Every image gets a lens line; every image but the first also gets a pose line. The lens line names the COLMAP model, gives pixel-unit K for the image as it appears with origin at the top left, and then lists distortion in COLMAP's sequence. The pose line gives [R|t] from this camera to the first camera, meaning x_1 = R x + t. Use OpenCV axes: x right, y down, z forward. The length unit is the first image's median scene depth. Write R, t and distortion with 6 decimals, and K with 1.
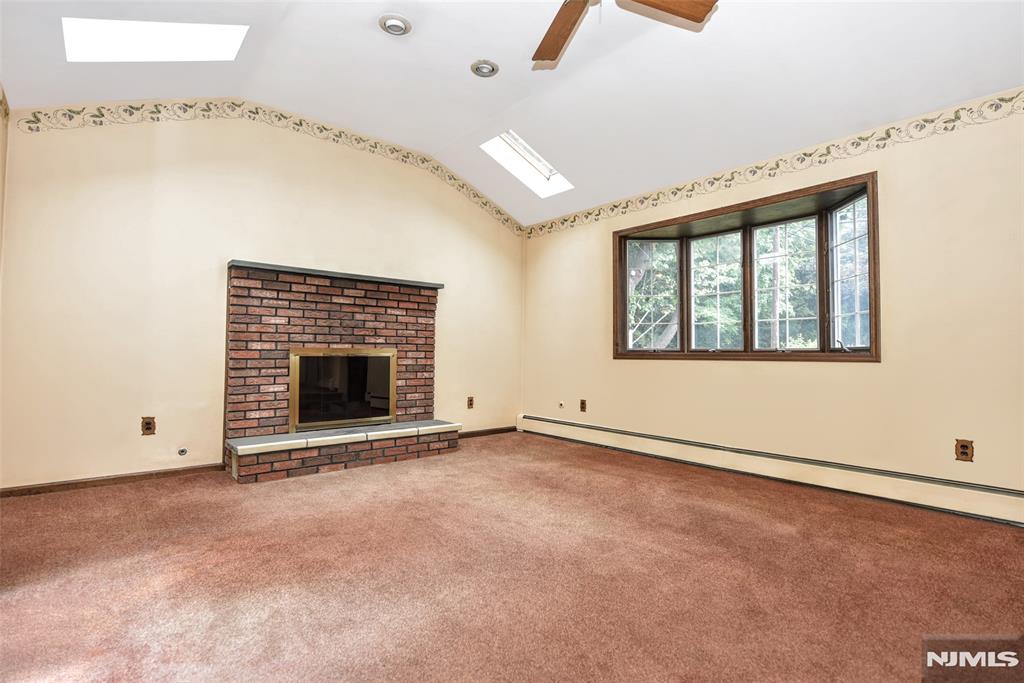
lens RADIAL K [[483.1, 0, 488.3], [0, 483.1, 344.2], [0, 0, 1]] dist [0.000575, 0.000203]
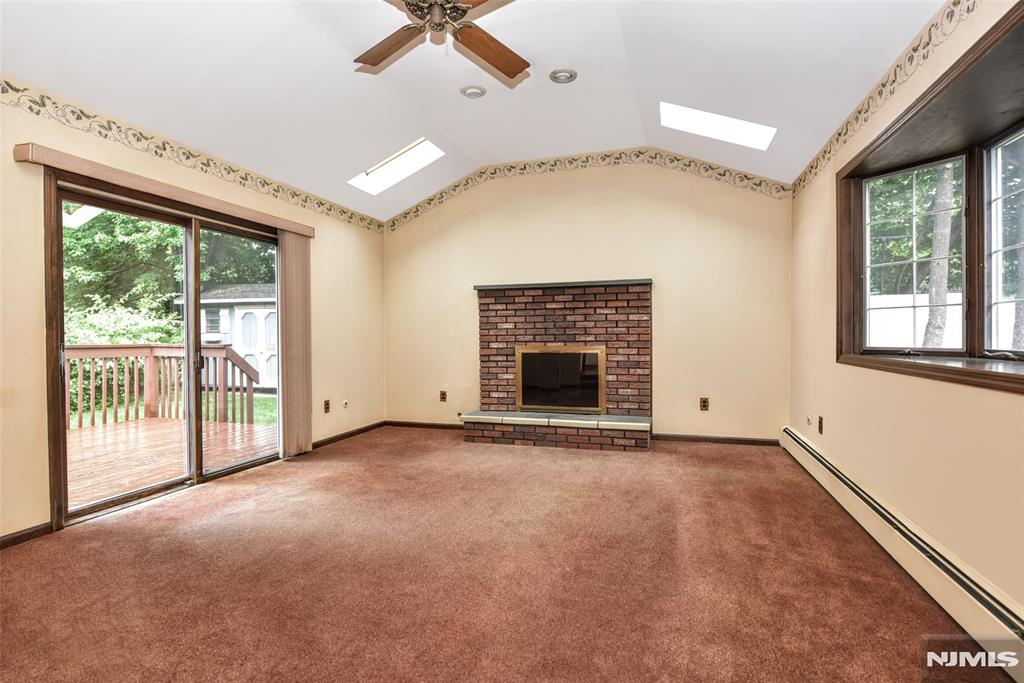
lens RADIAL K [[511.2, 0, 573.1], [0, 511.2, 337.0], [0, 0, 1]] dist [-0.000246, 0.000002]
pose [[0.549377, -0.002608, -0.835570, 0.758820], [0.031001, 0.999370, 0.017263, -0.033639], [0.834999, -0.035387, 0.549112, 0.341458]]
